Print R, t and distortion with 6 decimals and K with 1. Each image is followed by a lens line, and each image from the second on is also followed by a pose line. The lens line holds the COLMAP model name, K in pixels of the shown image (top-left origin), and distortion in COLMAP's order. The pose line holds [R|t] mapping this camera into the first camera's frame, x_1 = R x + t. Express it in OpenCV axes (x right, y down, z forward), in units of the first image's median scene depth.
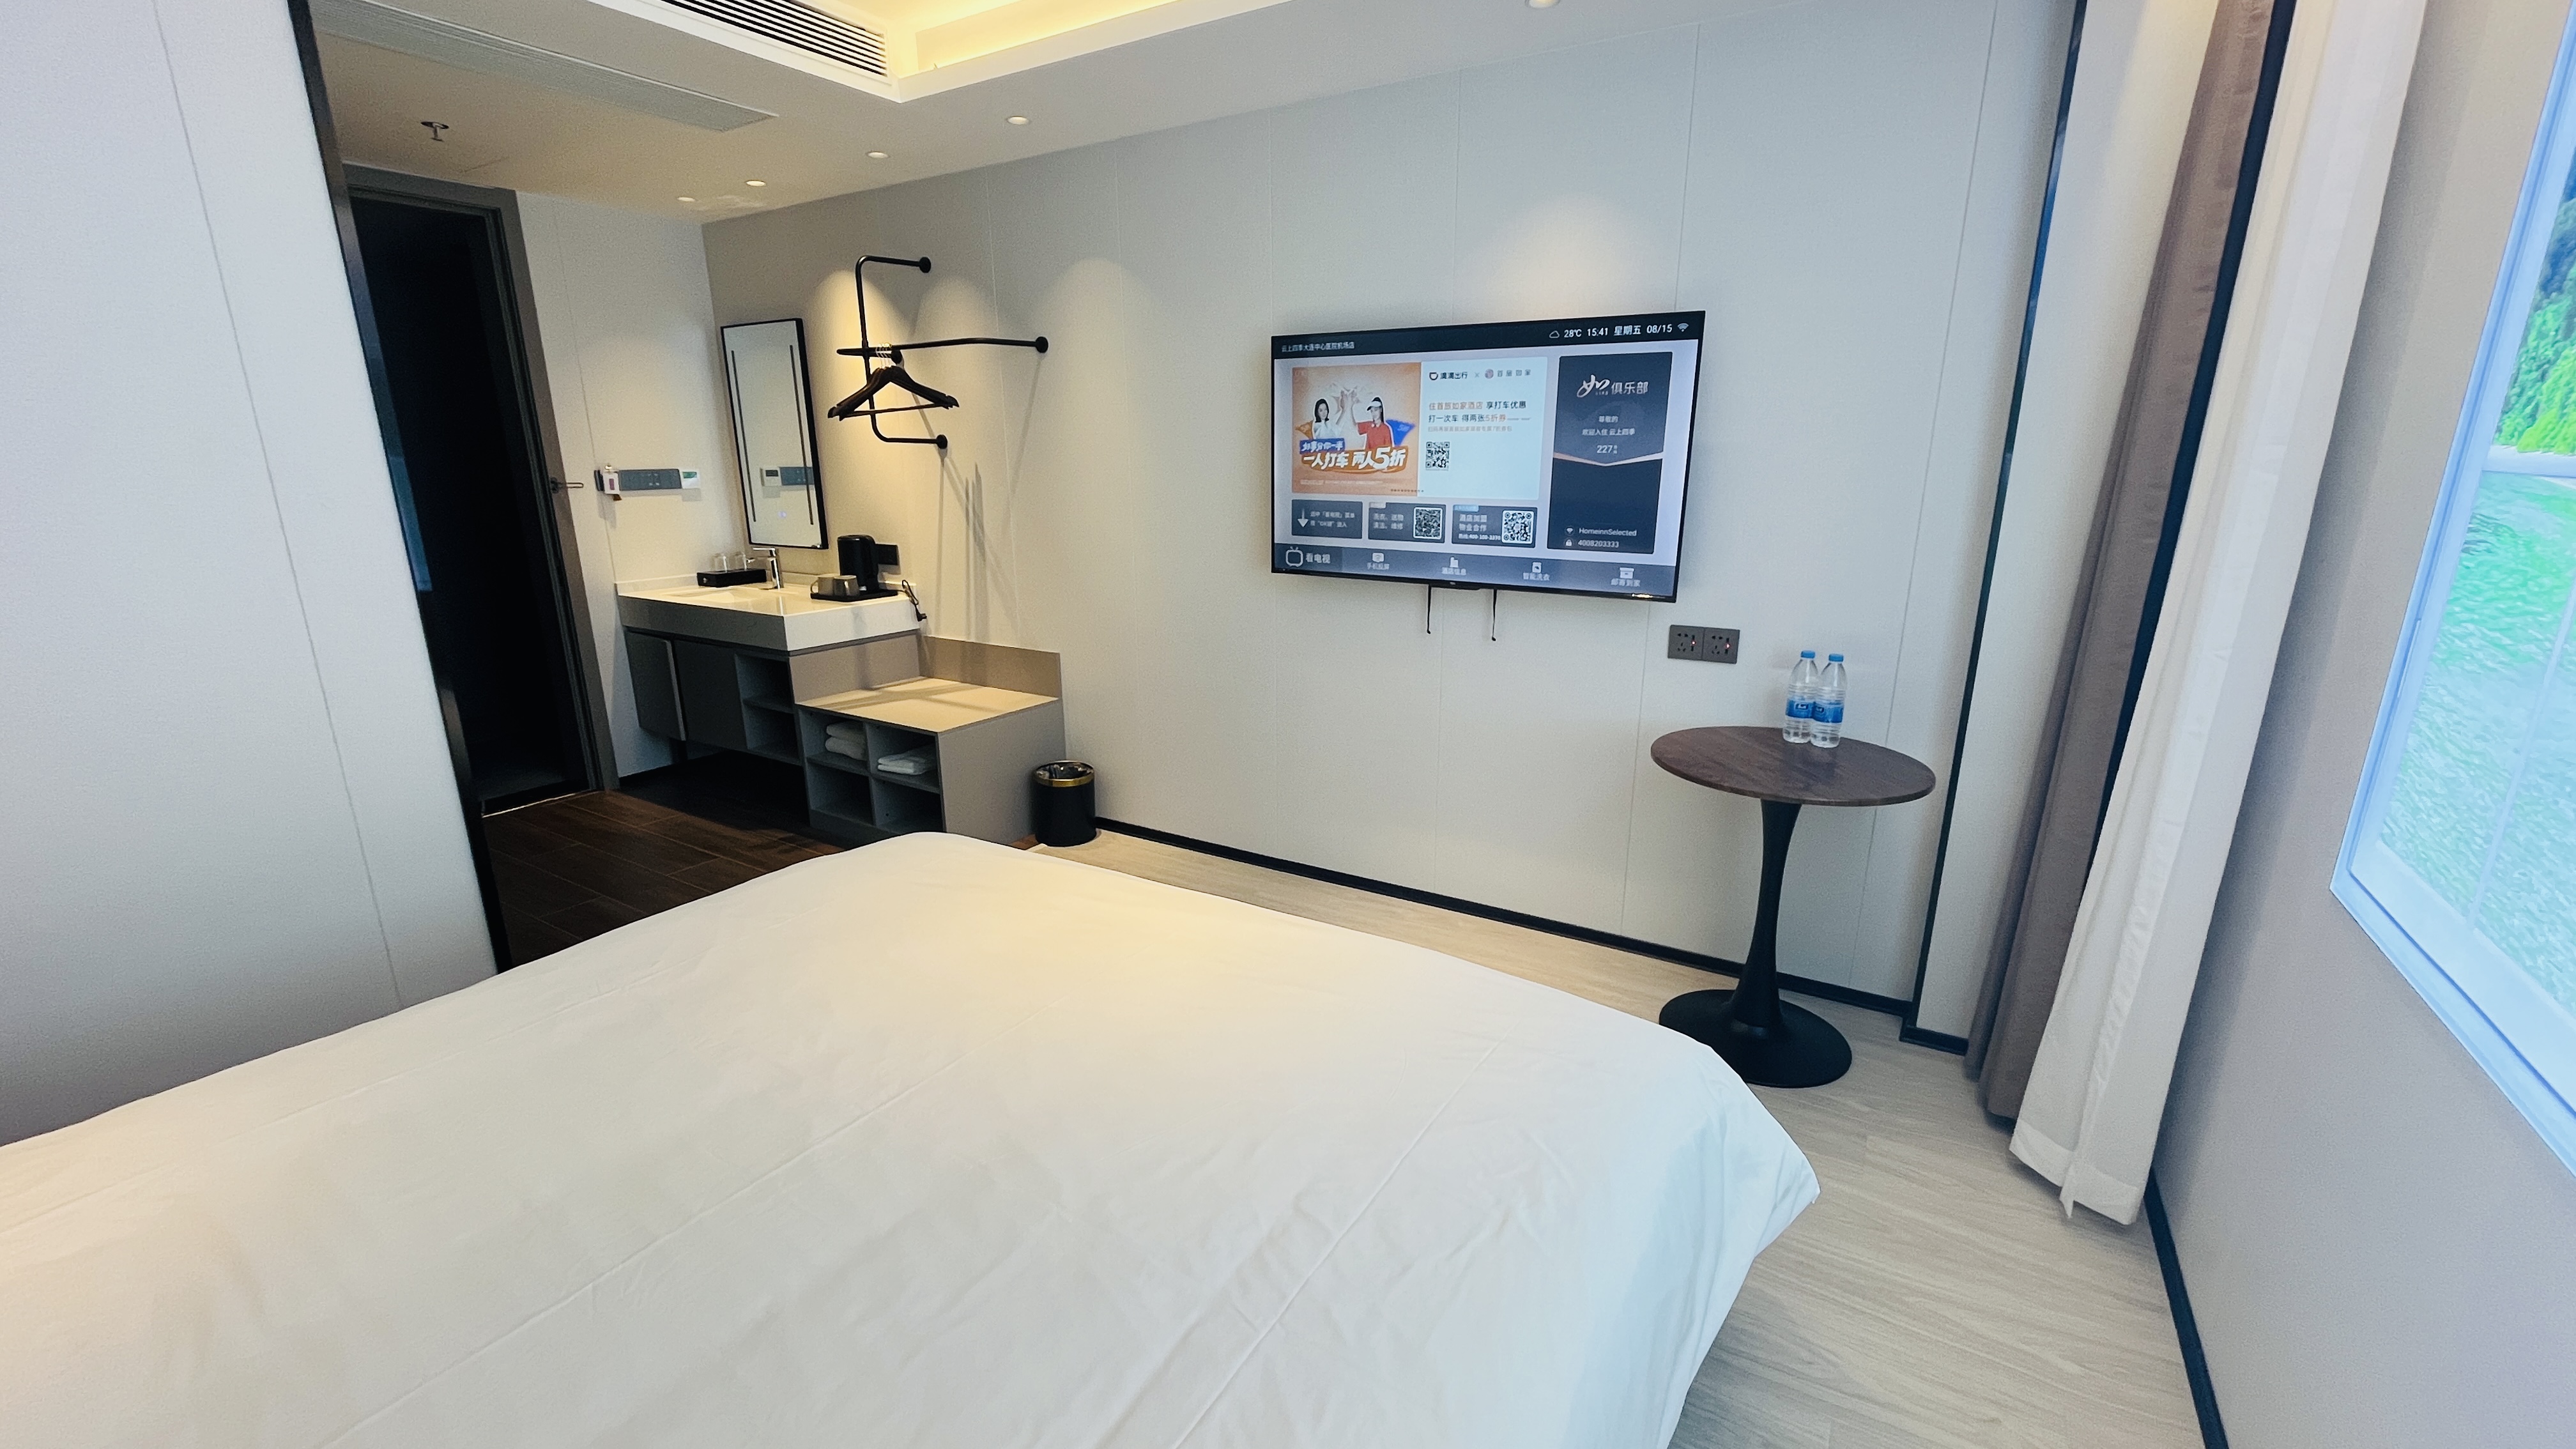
lens RADIAL K [[1044.5, 0, 1288.0], [0, 1044.5, 724.5], [0, 0, 1]] dist [-0.000326, -0.000247]
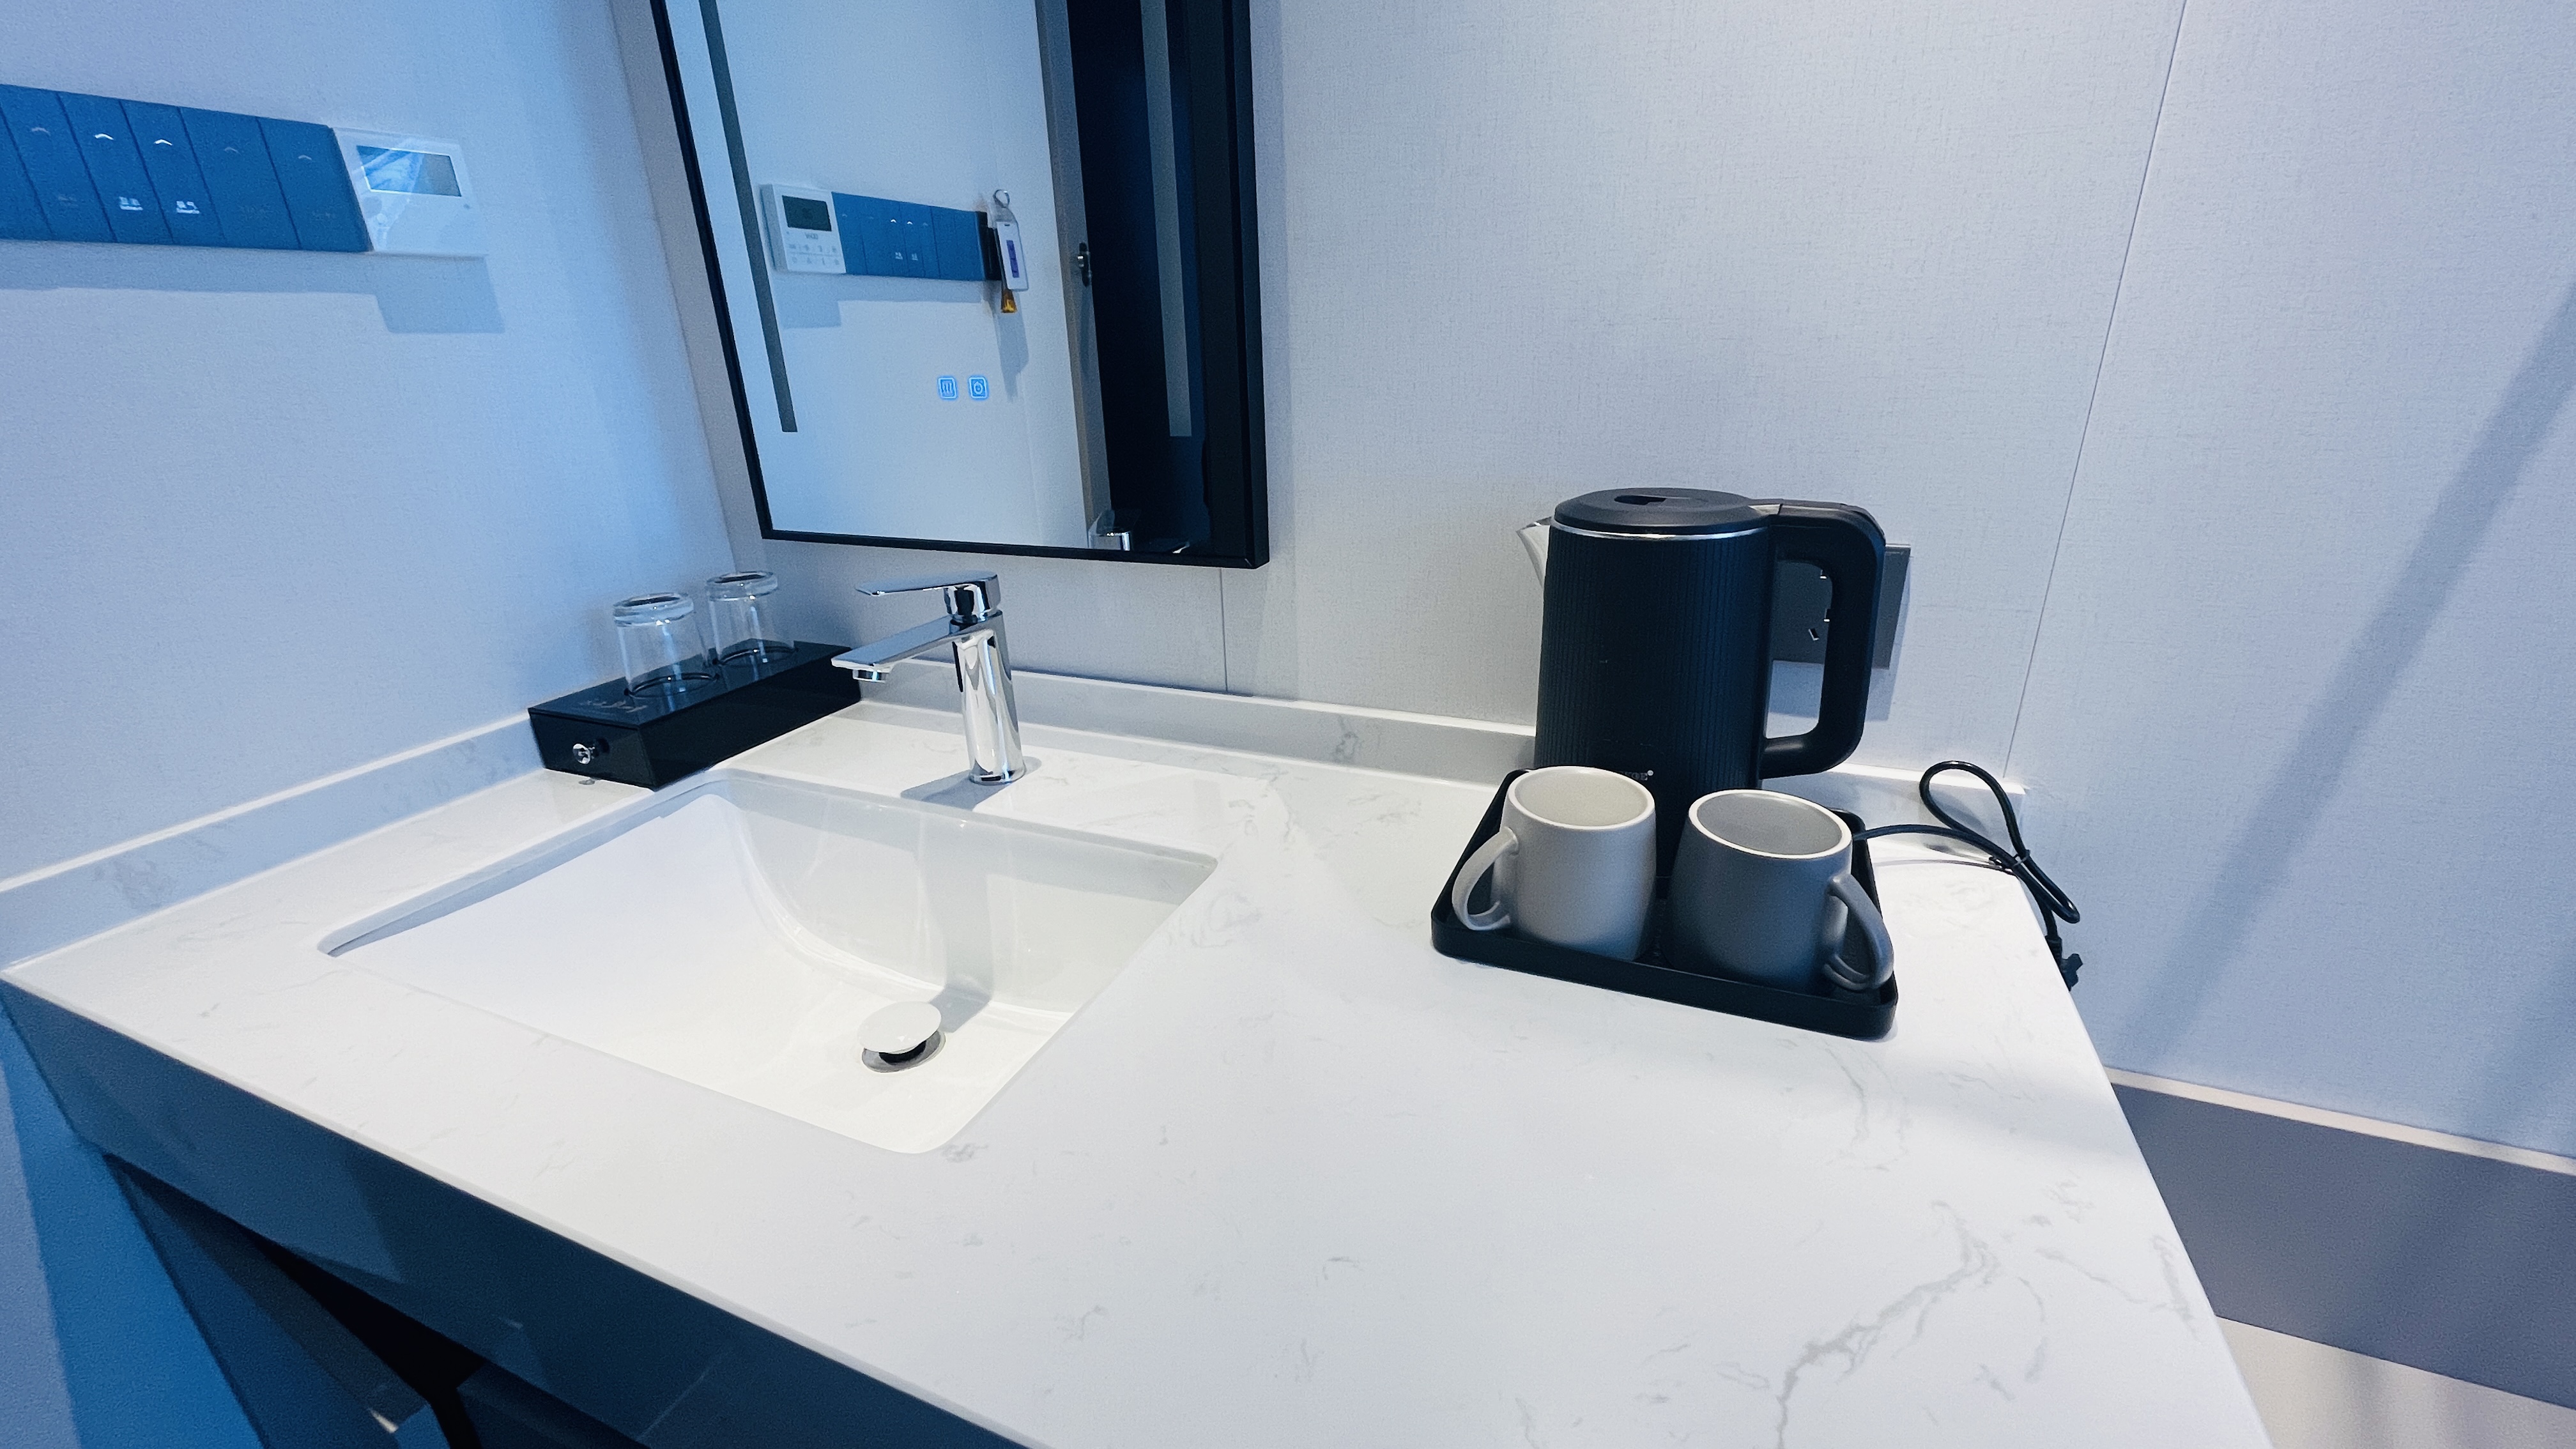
lens RADIAL K [[1044.5, 0, 1288.0], [0, 1044.5, 724.5], [0, 0, 1]] dist [-0.000326, -0.000247]
pose [[0.987662, -0.079190, 0.135099, -0.468220], [0.064840, 0.992088, 0.107504, -0.159839], [-0.142543, -0.097418, 0.984983, 0.814229]]
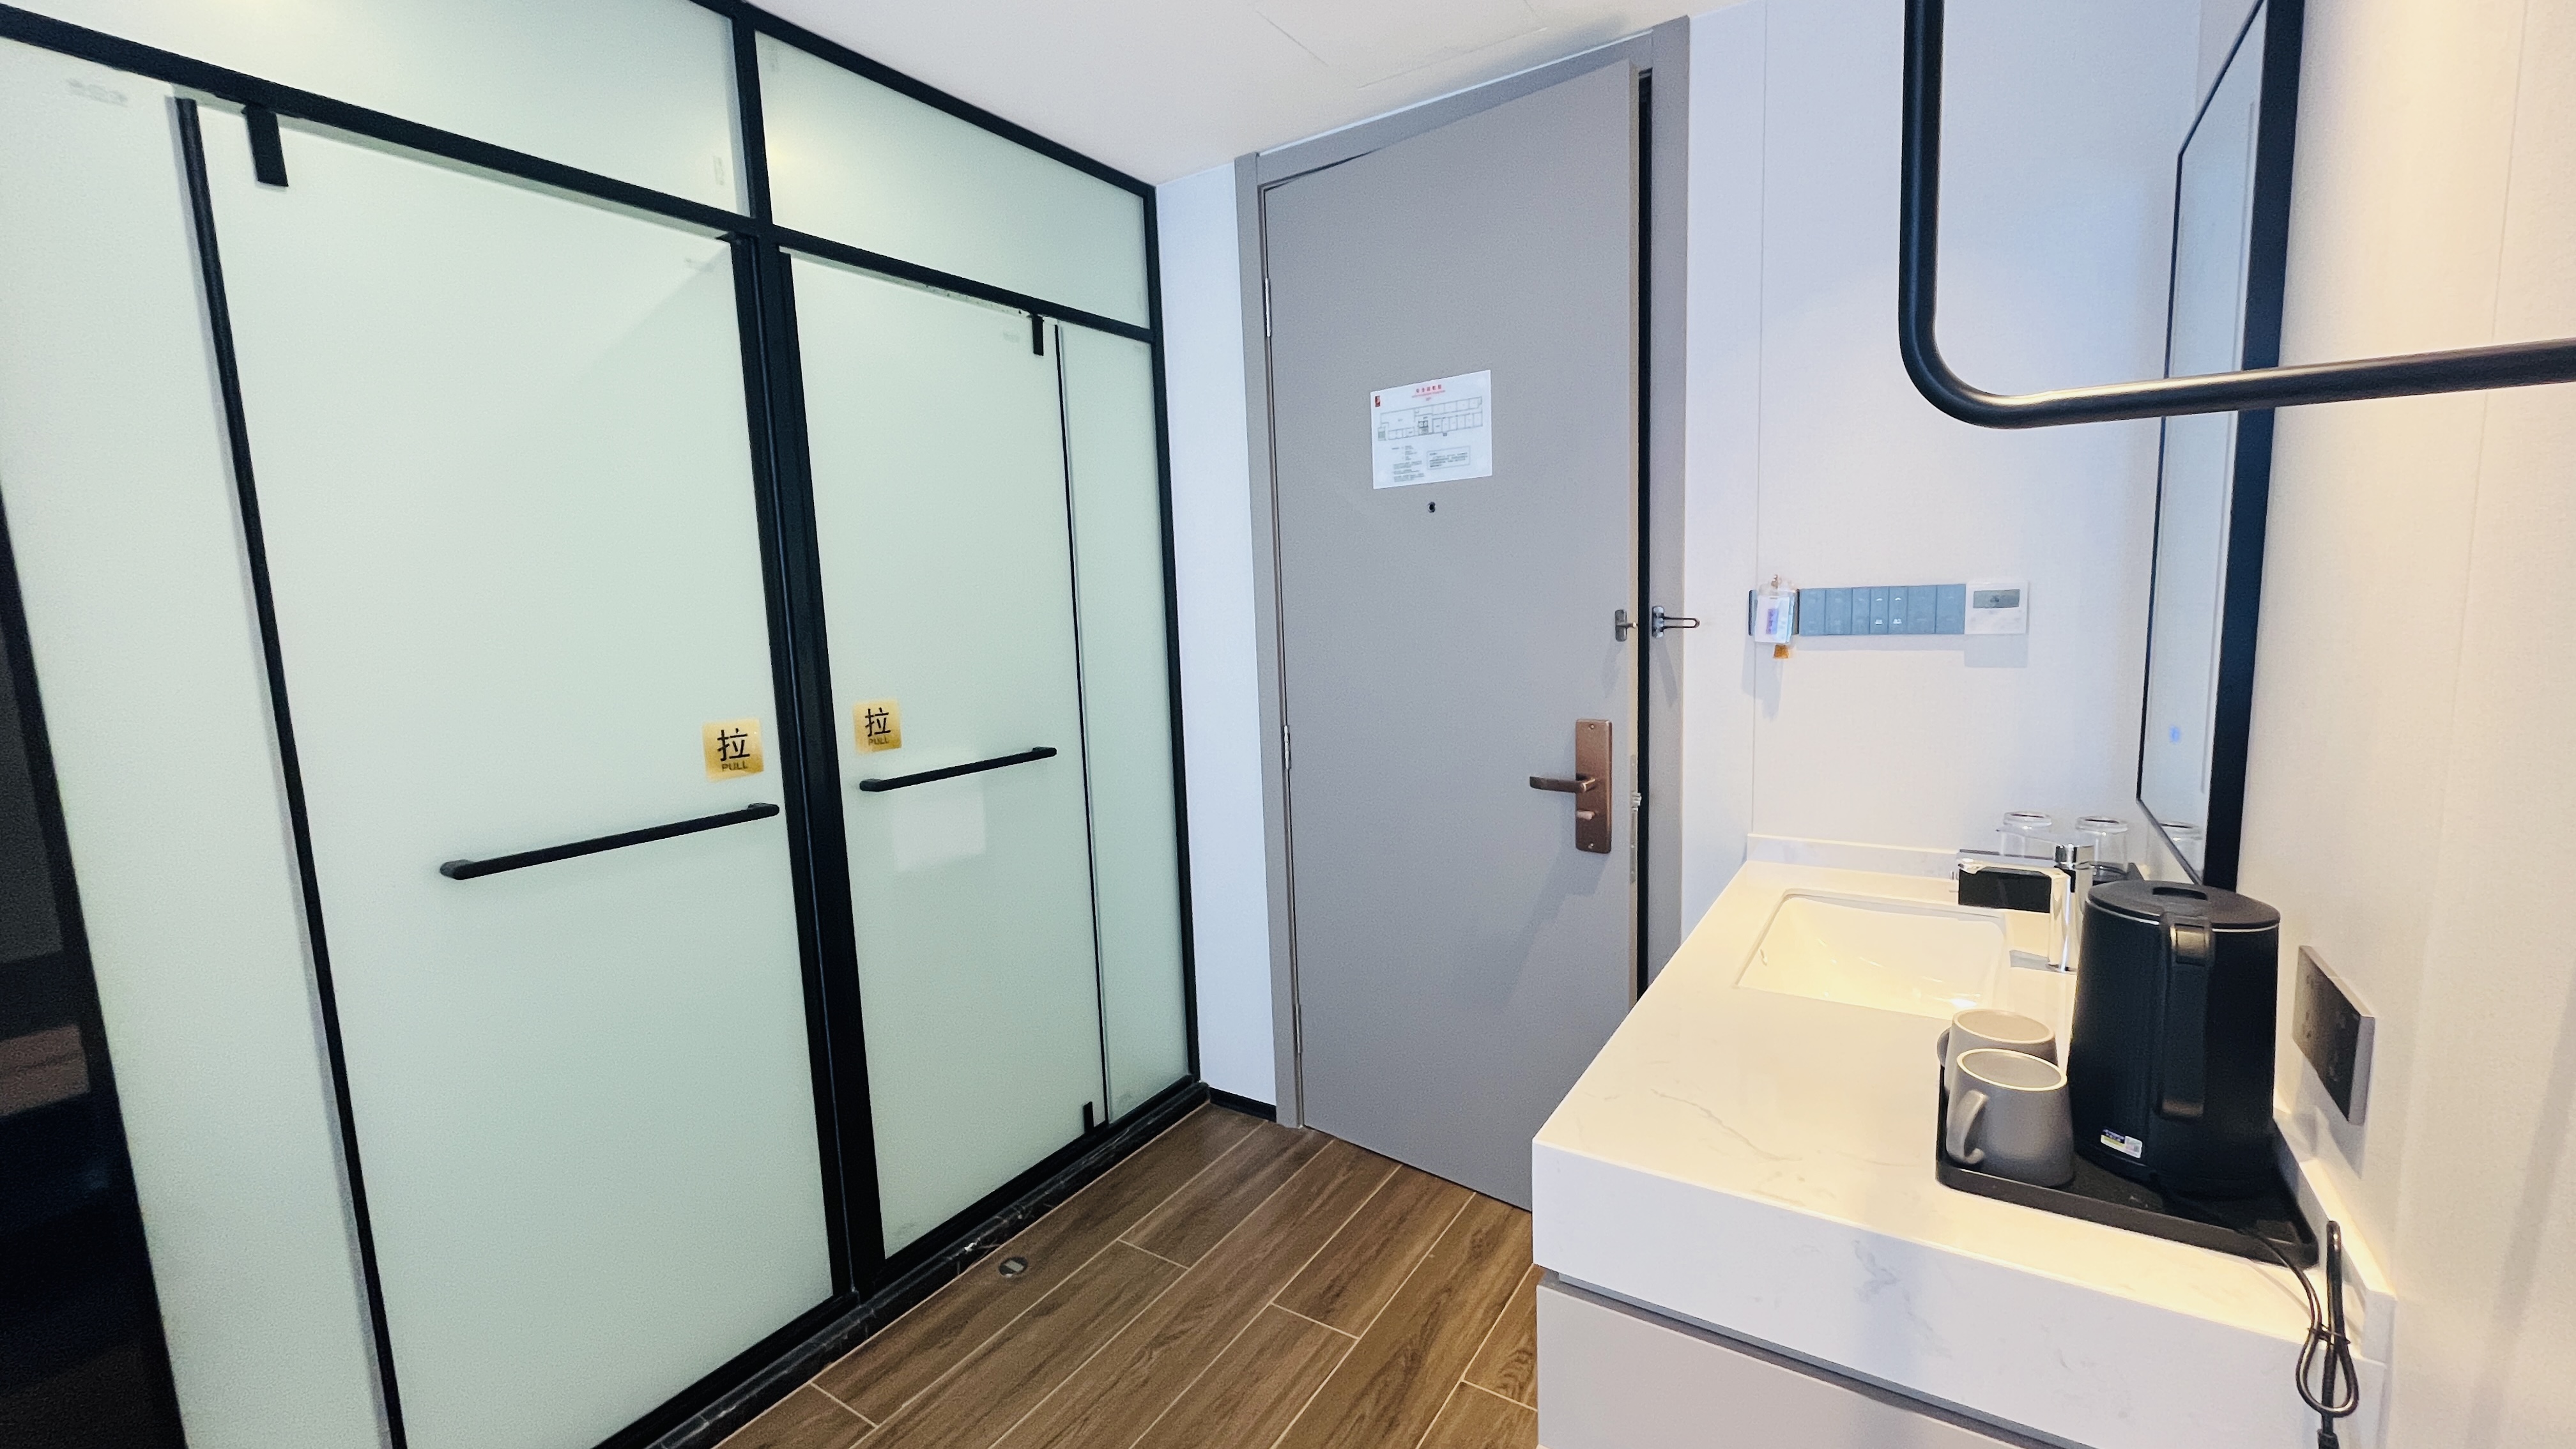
lens RADIAL K [[1044.5, 0, 1288.0], [0, 1044.5, 724.5], [0, 0, 1]] dist [-0.000326, -0.000247]
pose [[-0.020139, 0.133293, -0.990872, -0.193835], [-0.217980, 0.966646, 0.134465, -0.193916], [0.975745, 0.218698, 0.009588, 0.772000]]
